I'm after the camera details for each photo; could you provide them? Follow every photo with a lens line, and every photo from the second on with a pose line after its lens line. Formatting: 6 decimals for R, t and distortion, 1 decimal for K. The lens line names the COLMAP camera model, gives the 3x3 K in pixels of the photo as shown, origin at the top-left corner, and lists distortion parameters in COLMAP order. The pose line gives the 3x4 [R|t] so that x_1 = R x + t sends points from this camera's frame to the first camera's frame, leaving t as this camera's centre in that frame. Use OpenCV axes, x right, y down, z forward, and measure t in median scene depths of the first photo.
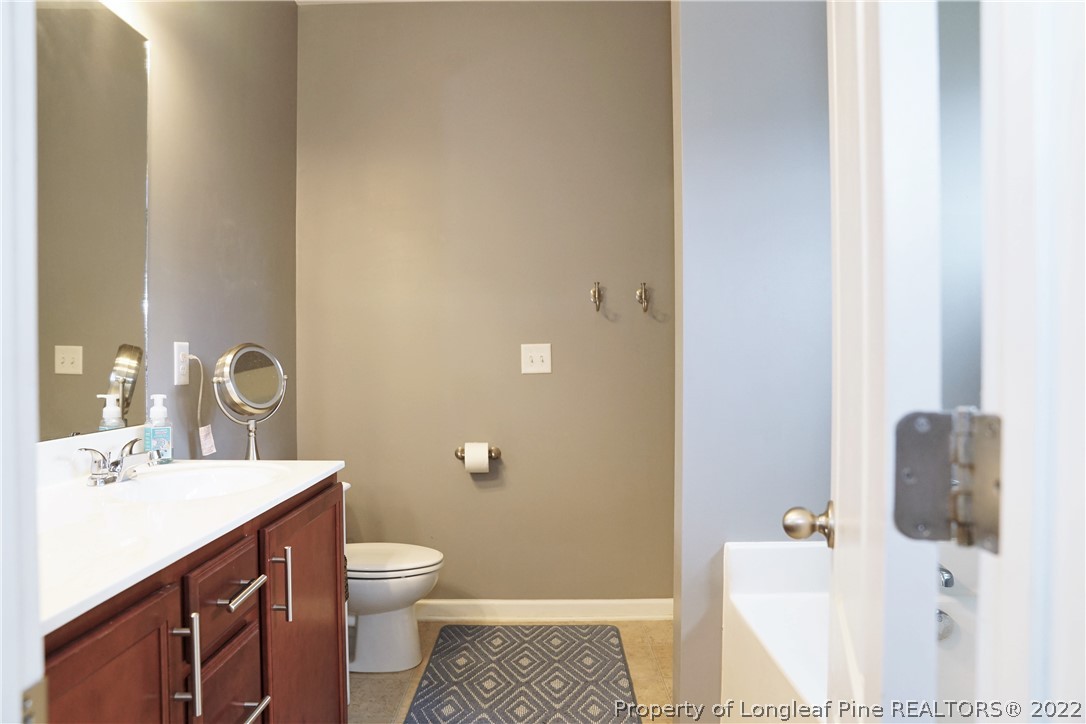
lens RADIAL K [[748.1, 0, 541.1], [0, 748.1, 358.1], [0, 0, 1]] dist [-0.139520, 0.111015]
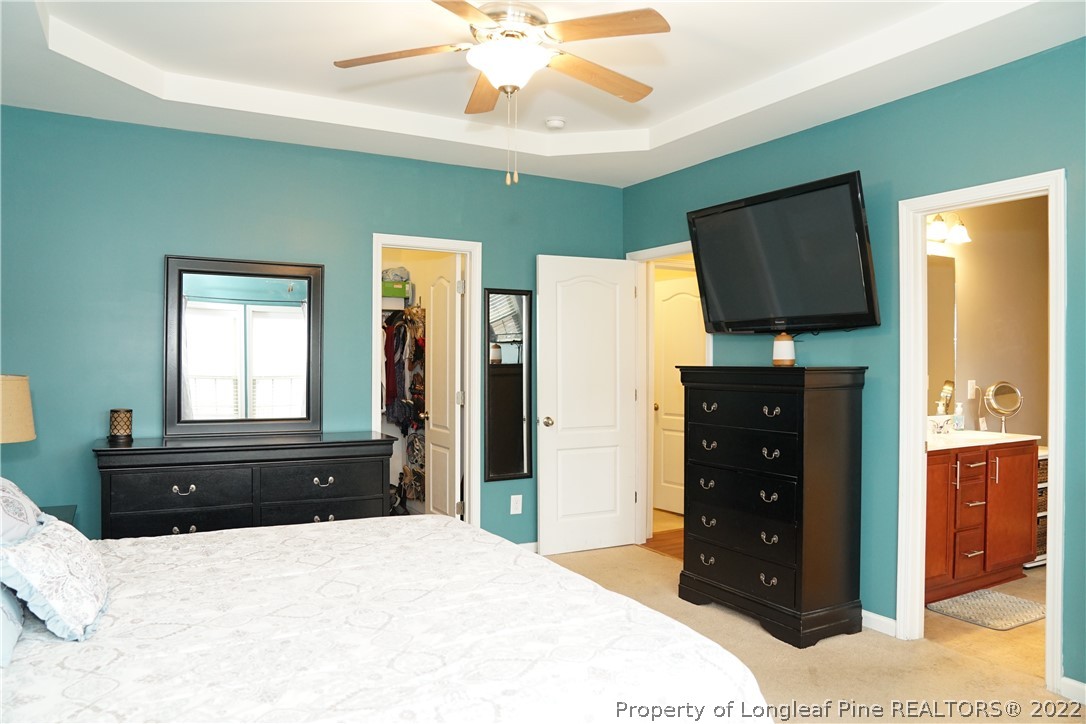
lens RADIAL K [[748.1, 0, 541.1], [0, 748.1, 358.1], [0, 0, 1]] dist [-0.139520, 0.111015]
pose [[0.495585, 0.005930, -0.868539, 0.833145], [-0.009263, 0.999956, 0.001542, -0.085623], [0.868510, 0.007281, 0.495618, -1.348139]]
